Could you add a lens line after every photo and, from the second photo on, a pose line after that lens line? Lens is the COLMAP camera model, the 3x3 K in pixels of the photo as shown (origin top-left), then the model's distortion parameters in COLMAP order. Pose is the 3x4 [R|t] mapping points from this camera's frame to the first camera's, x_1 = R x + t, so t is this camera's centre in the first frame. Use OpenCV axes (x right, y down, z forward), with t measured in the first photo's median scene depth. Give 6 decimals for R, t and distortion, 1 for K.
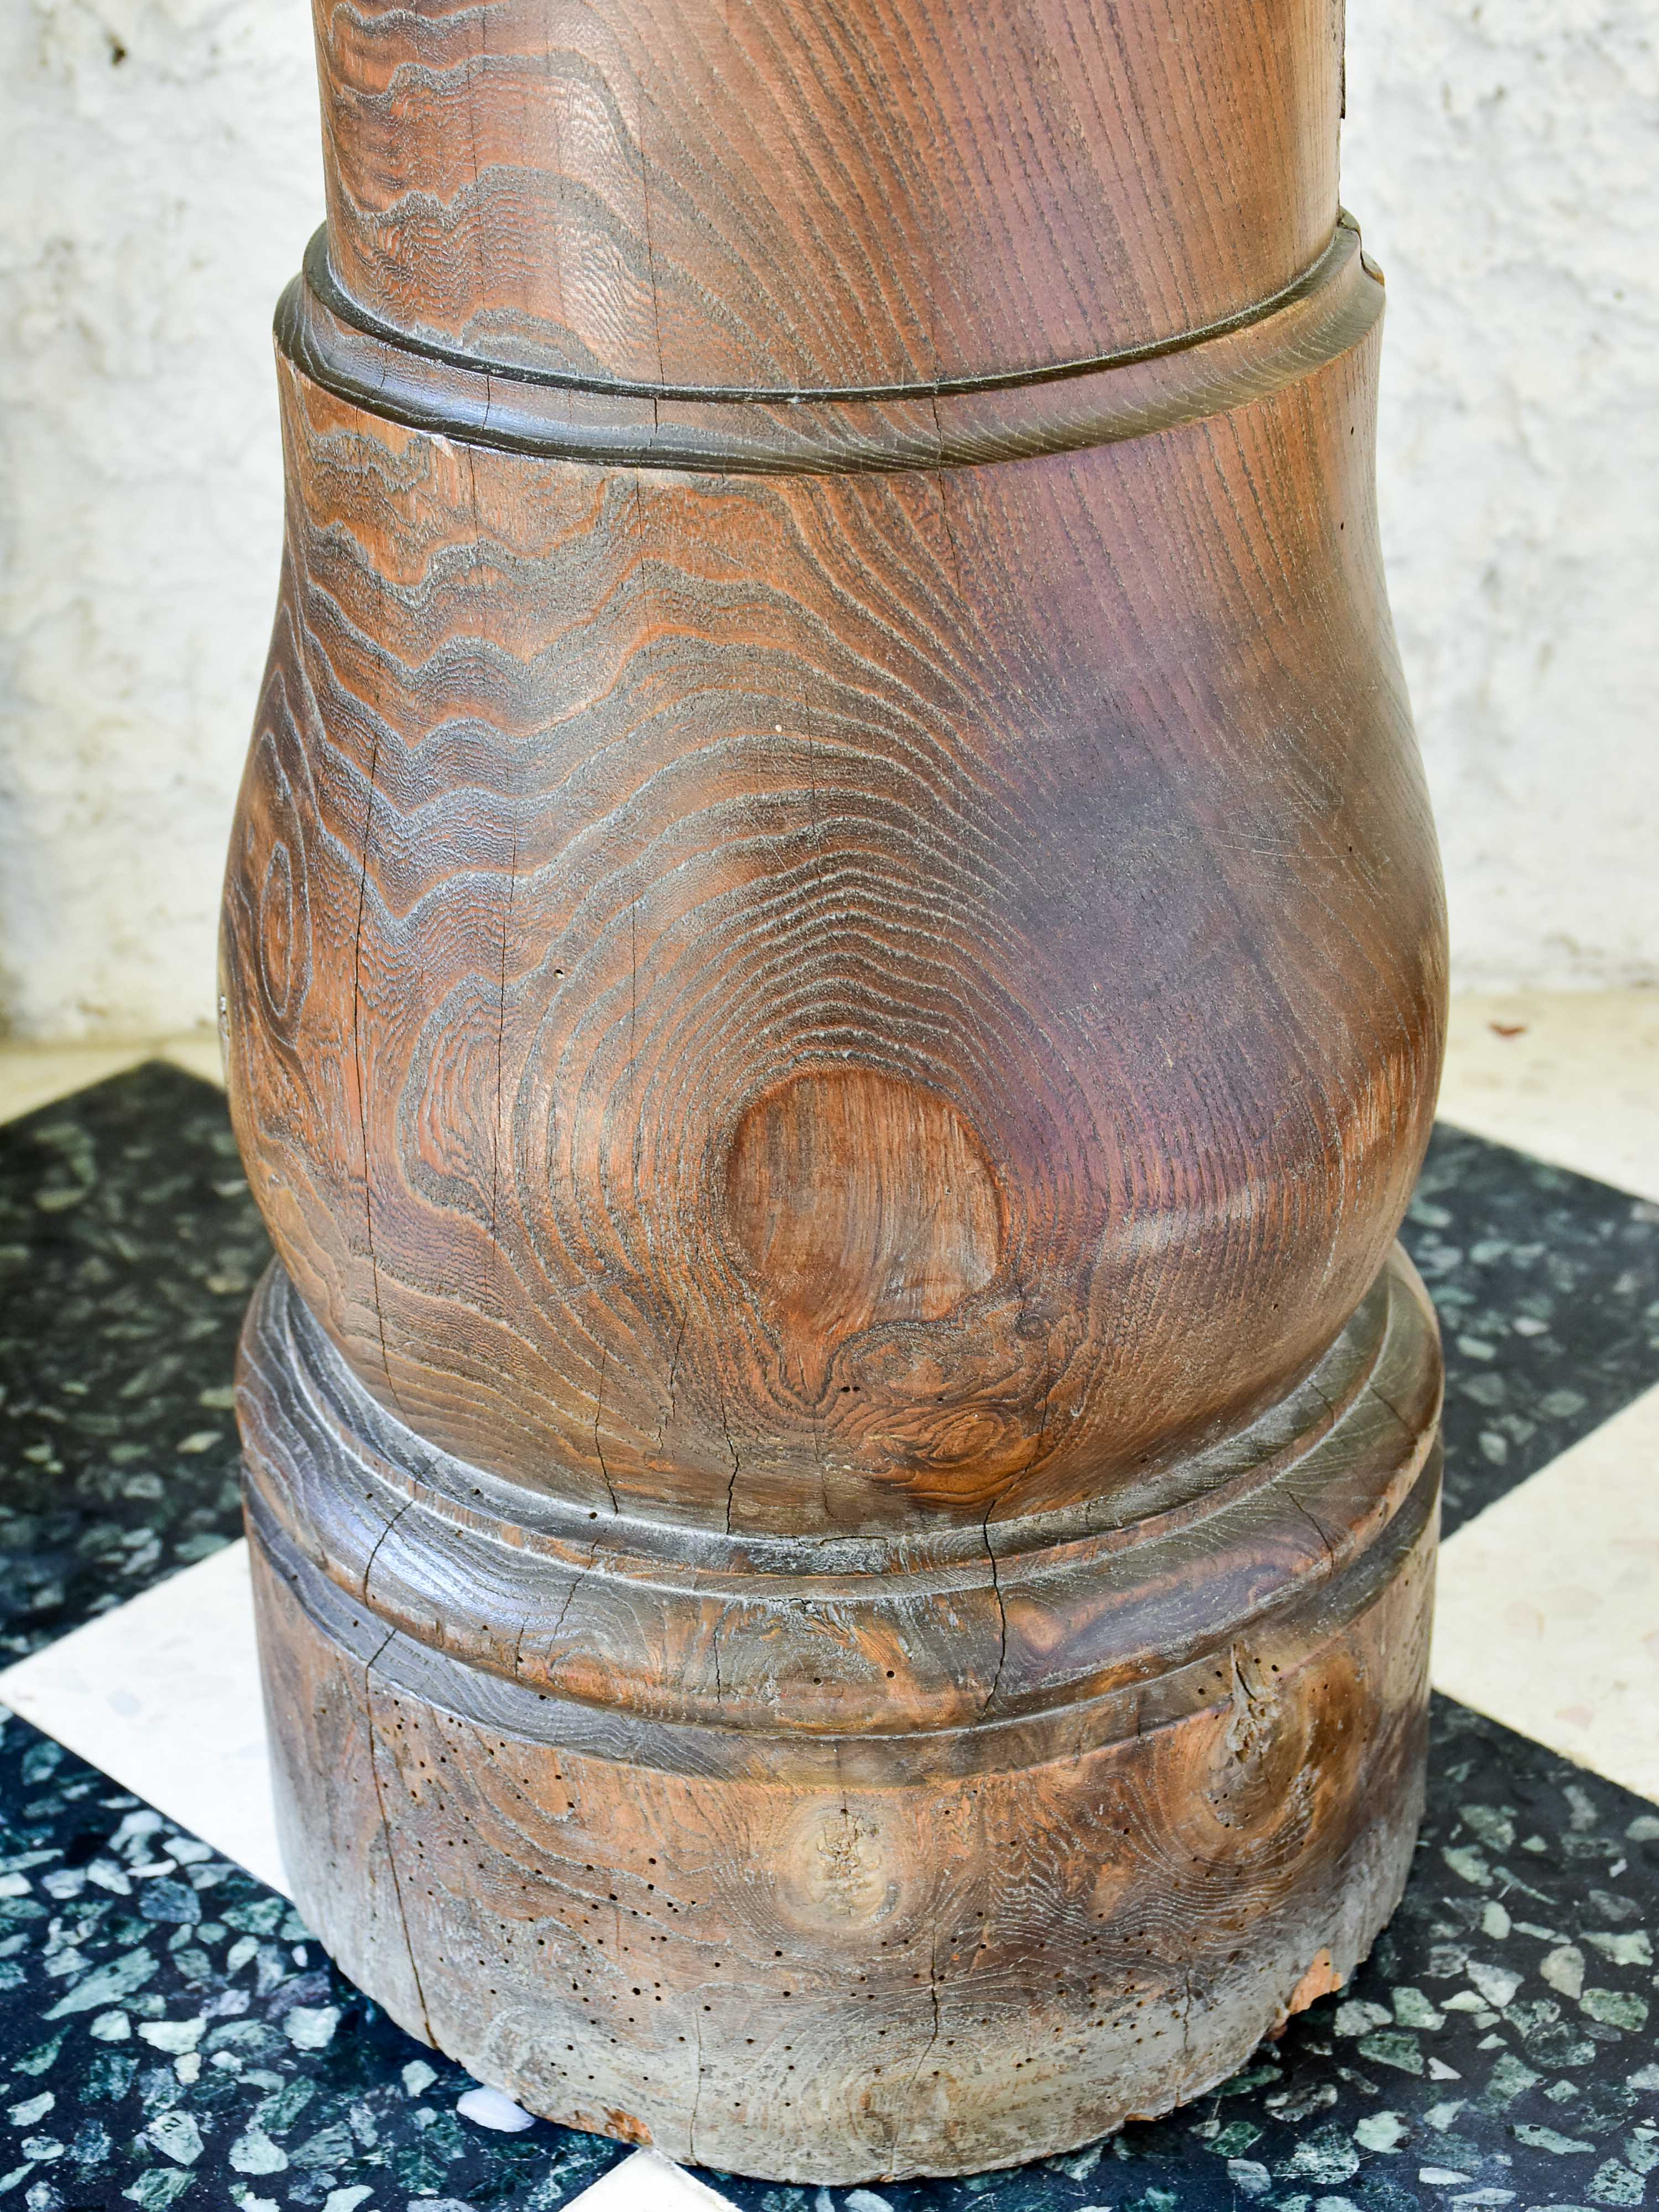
lens RADIAL K [[3709.4, 0, 824.0], [0, 3709.4, 926.8], [0, 0, 1]] dist [0.110340, 0.700860]
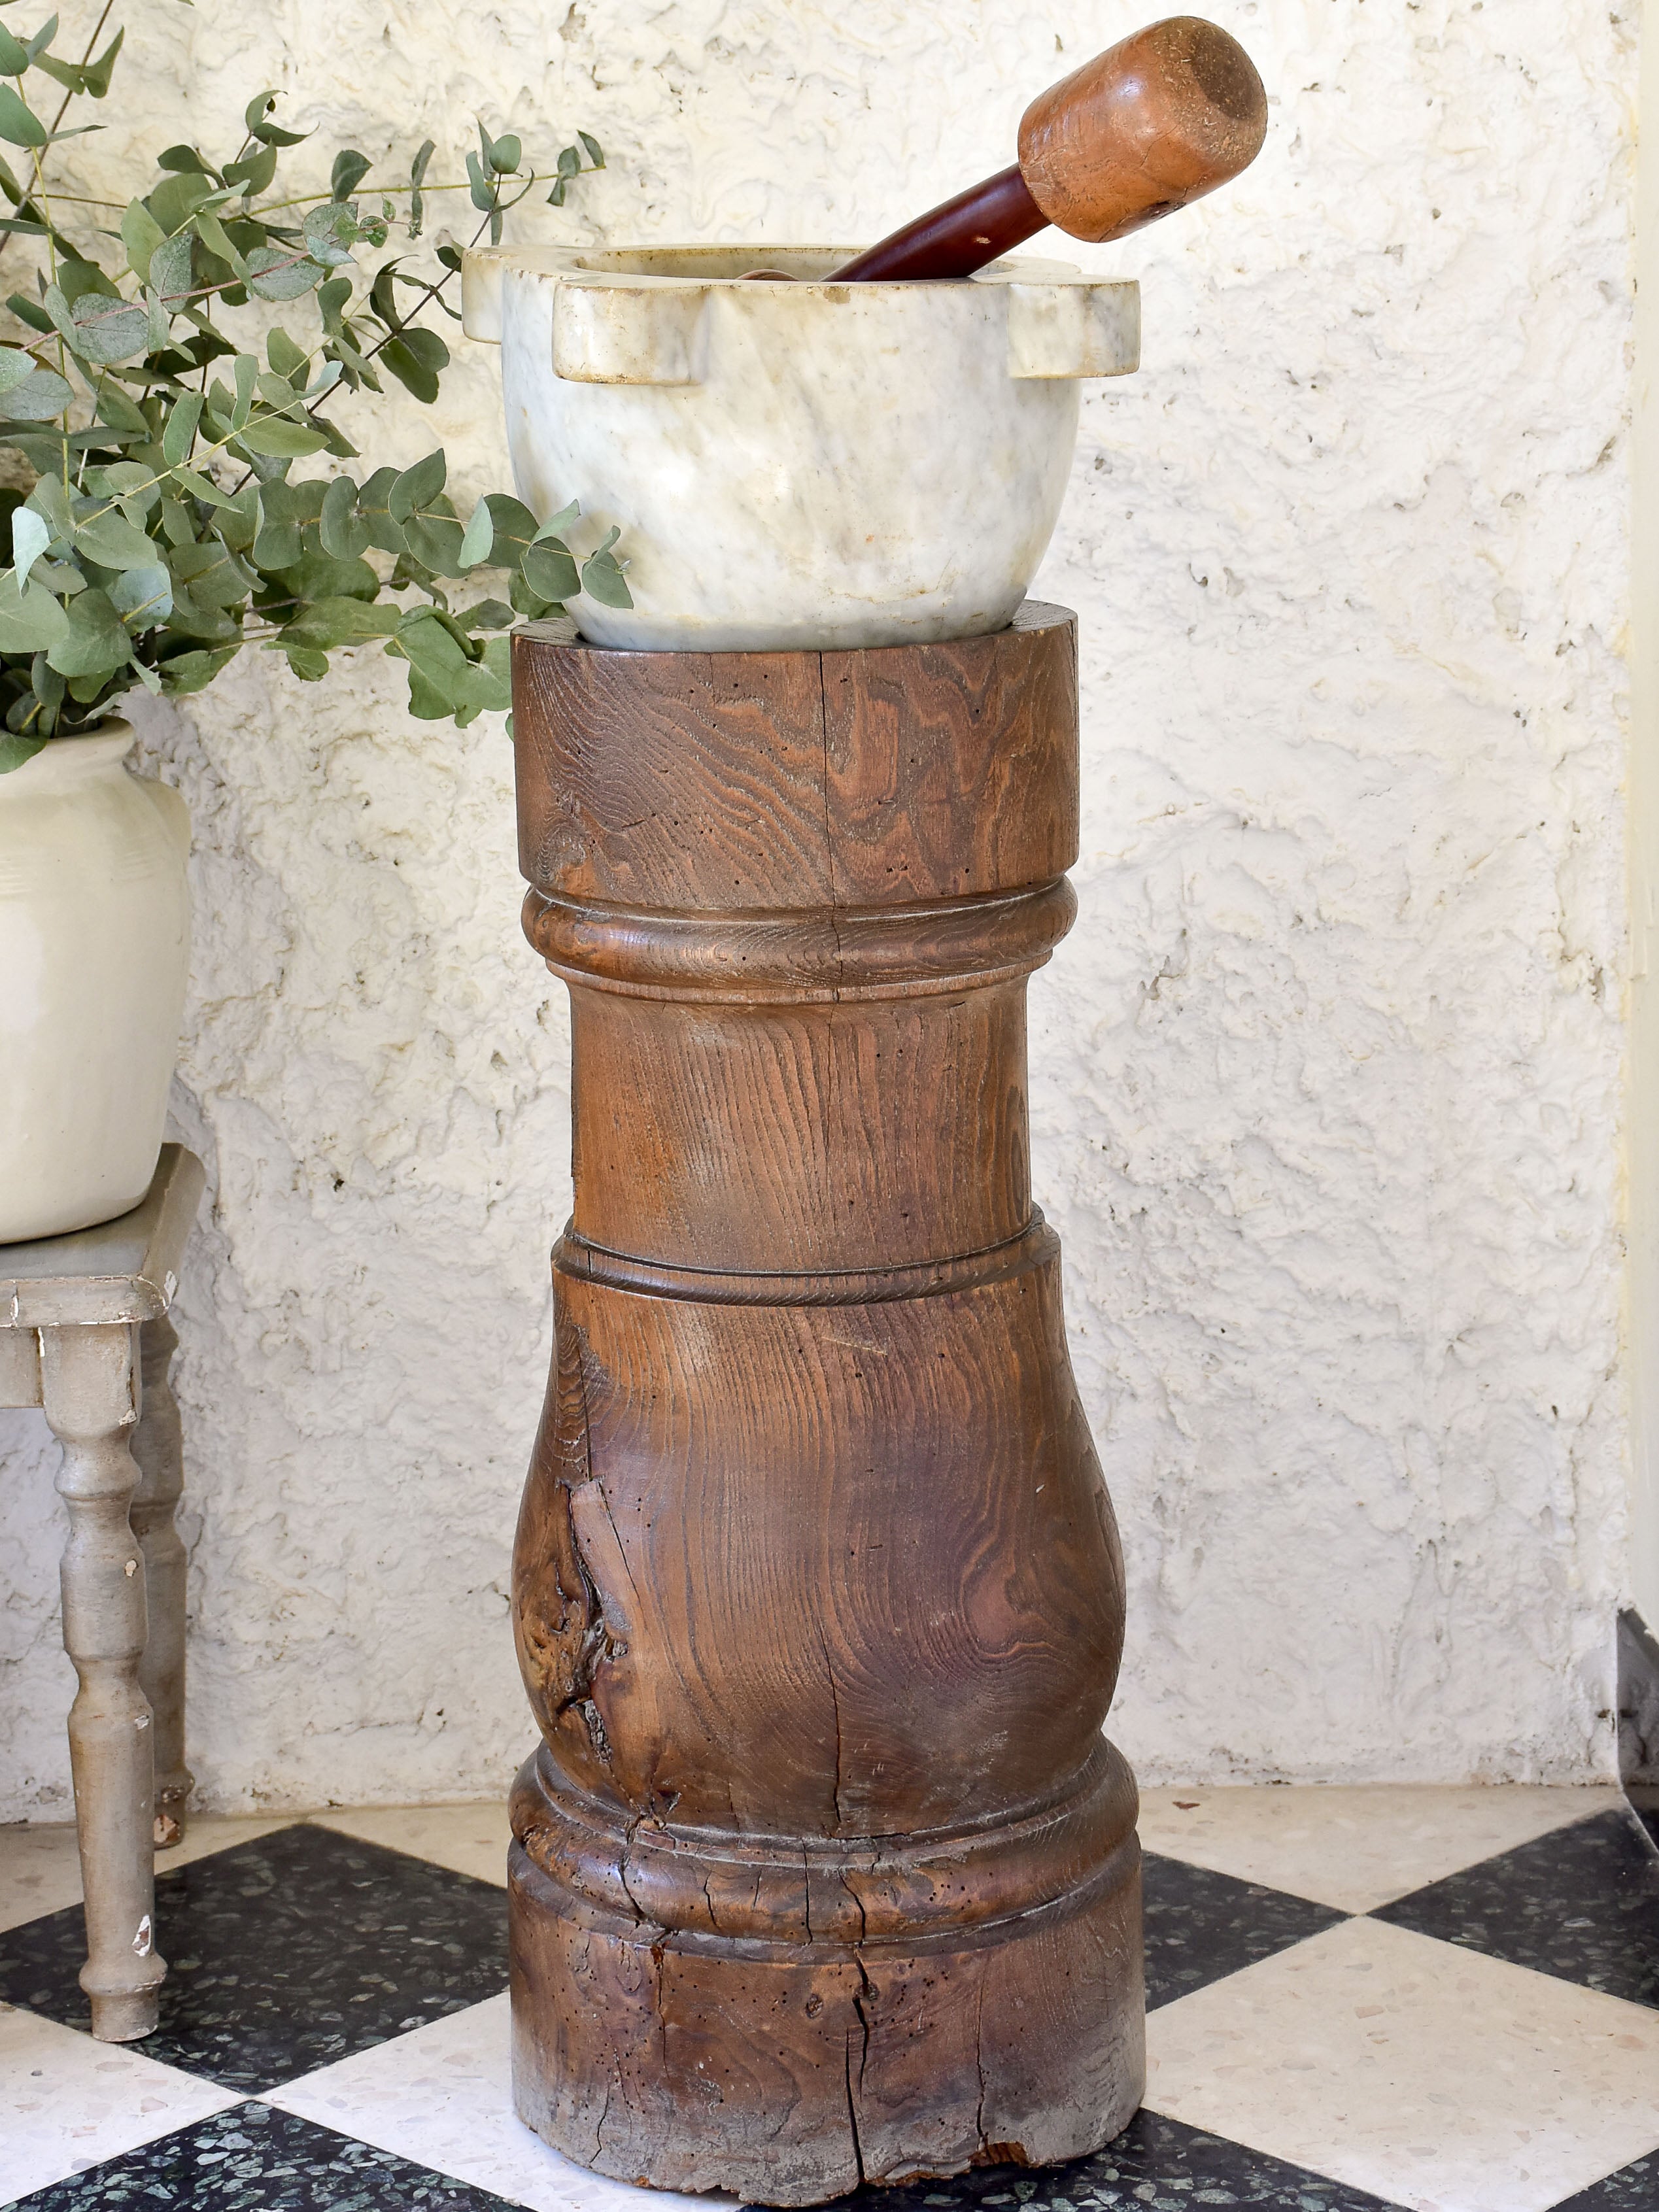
lens RADIAL K [[3786.7, 0, 829.5], [0, 3786.7, 1106.0], [0, 0, 1]] dist [0.060864, 0.274136]
pose [[0.999667, 0.008373, 0.024391, -0.009688], [-0.001678, 0.964939, -0.262468, 0.331768], [-0.025733, 0.262339, 0.964632, -1.206274]]
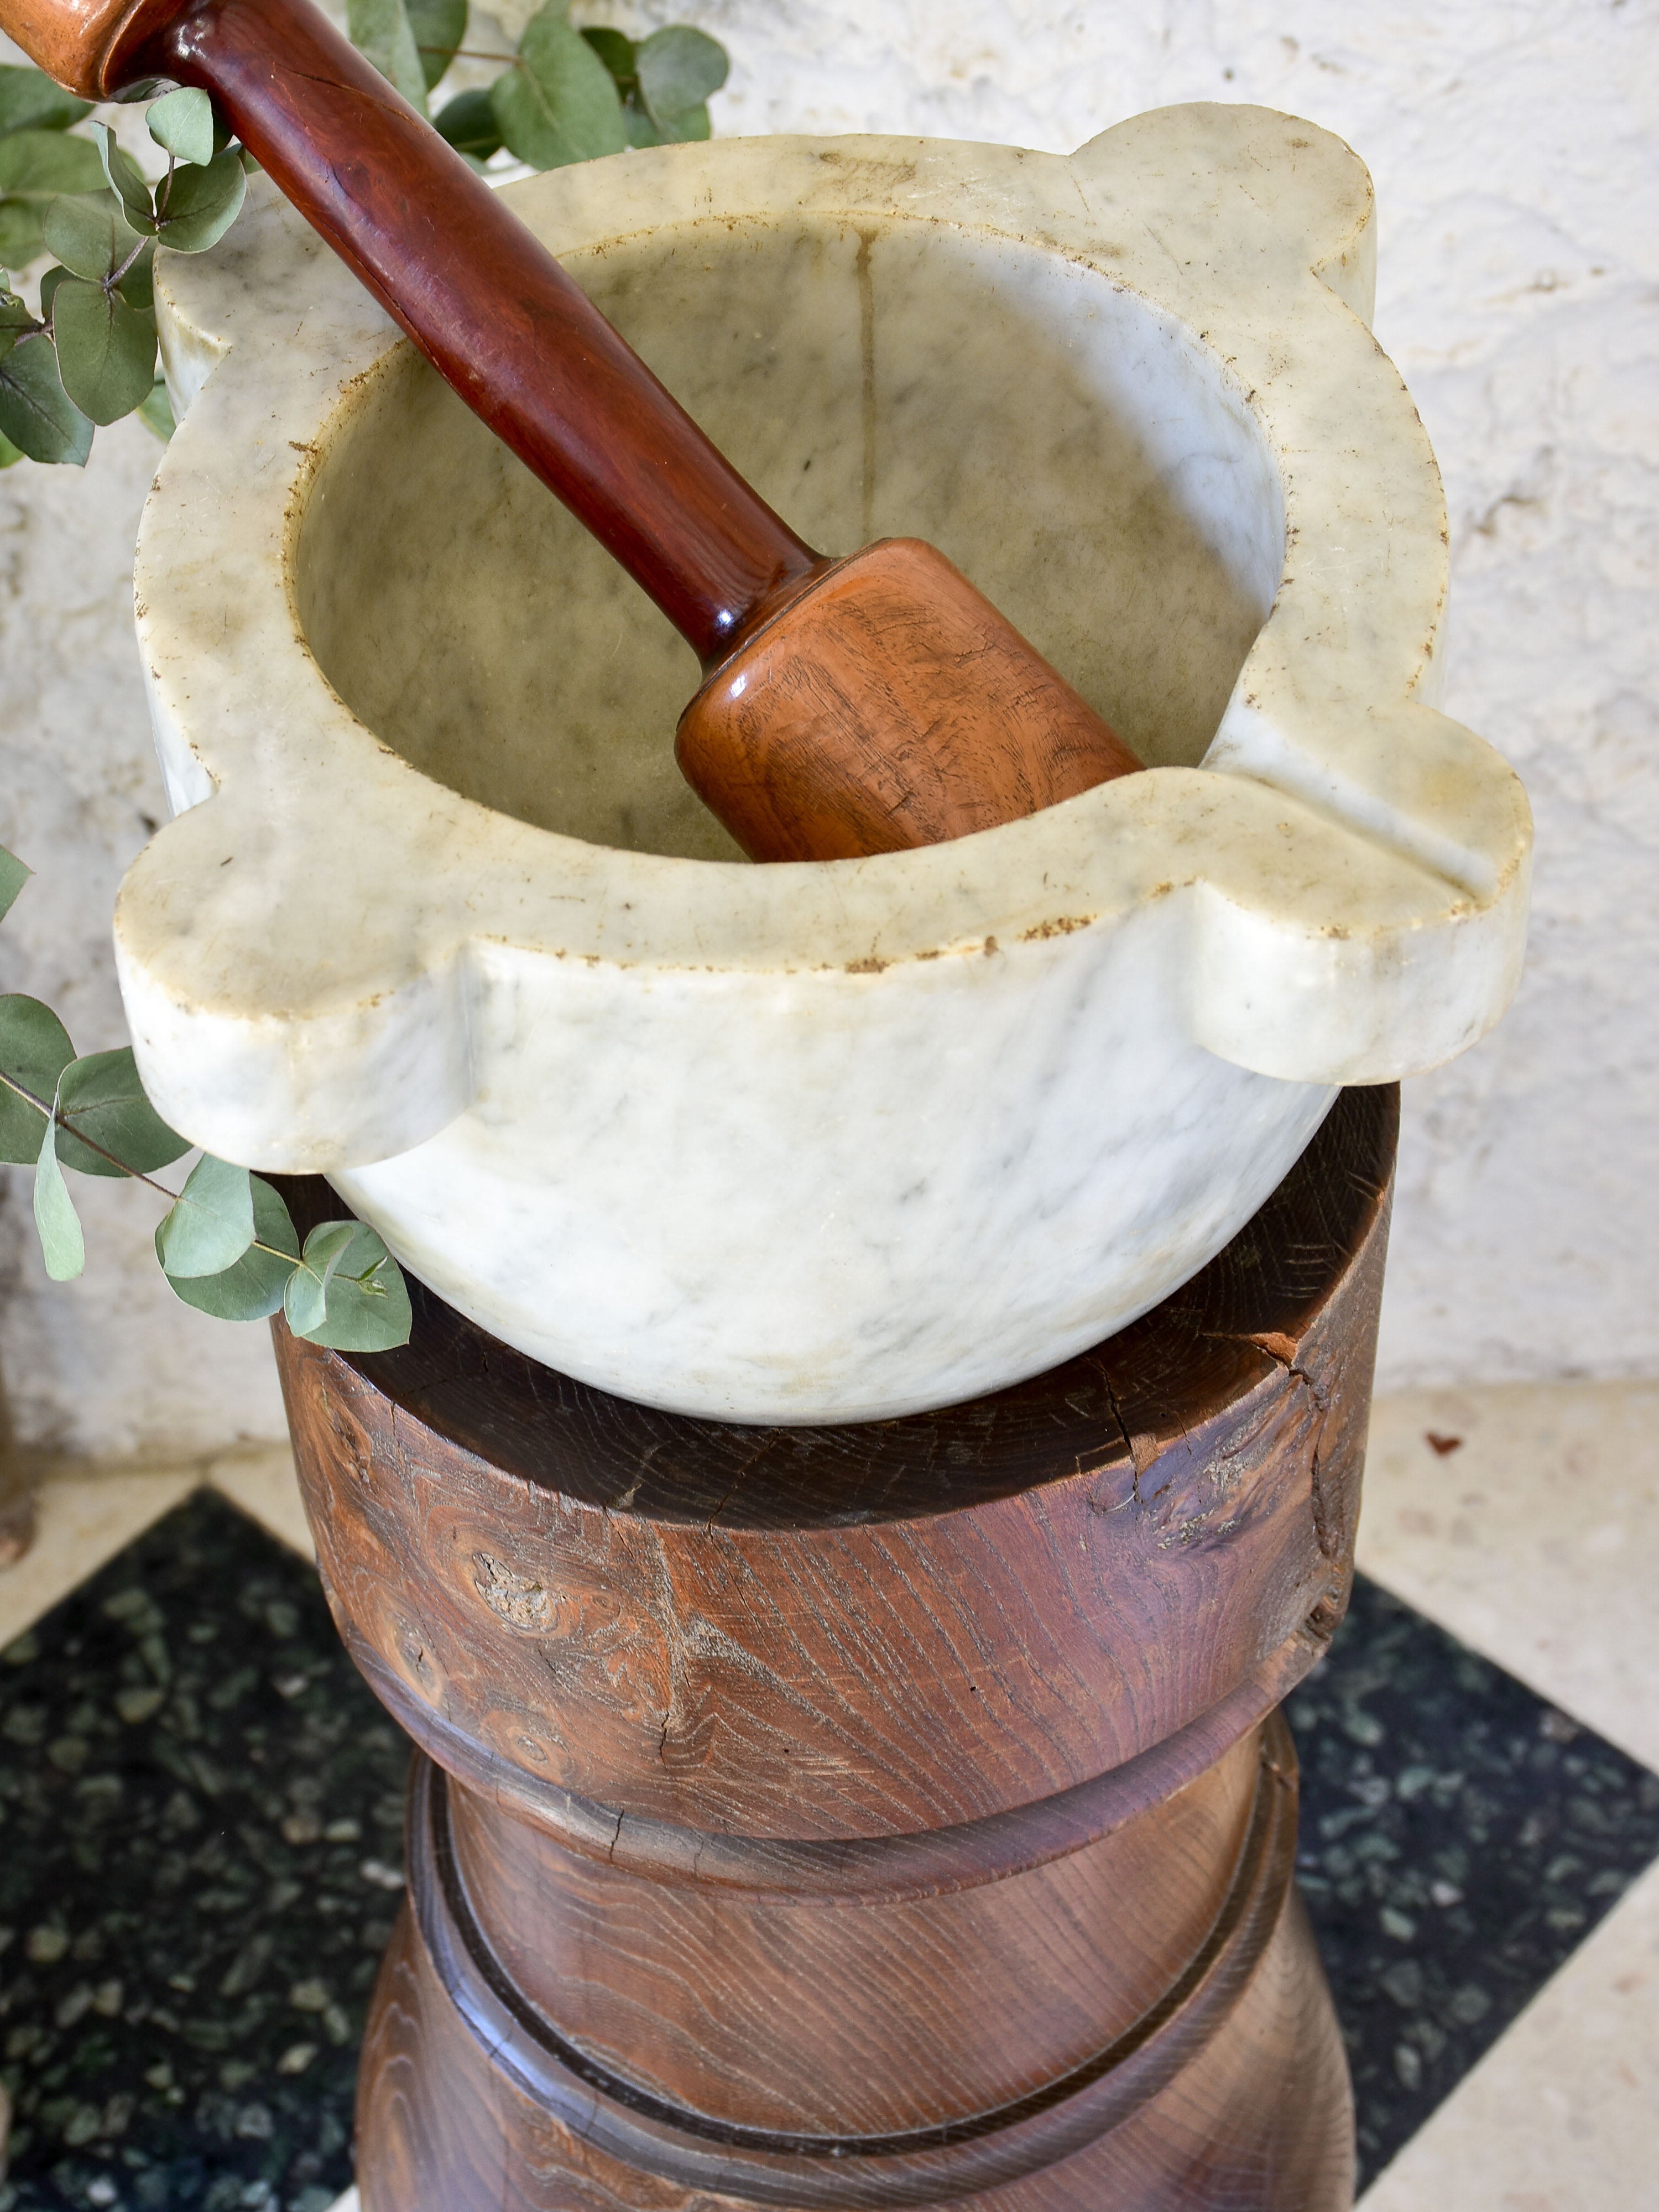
lens RADIAL K [[4181.8, 0, 811.4], [0, 4181.8, 1110.3], [0, 0, 1]] dist [0.018227, 2.559136]
pose [[0.999741, -0.021252, 0.008141, -0.019693], [0.018009, 0.957493, 0.287893, -0.869331], [-0.013913, -0.287672, 0.957628, -0.297657]]
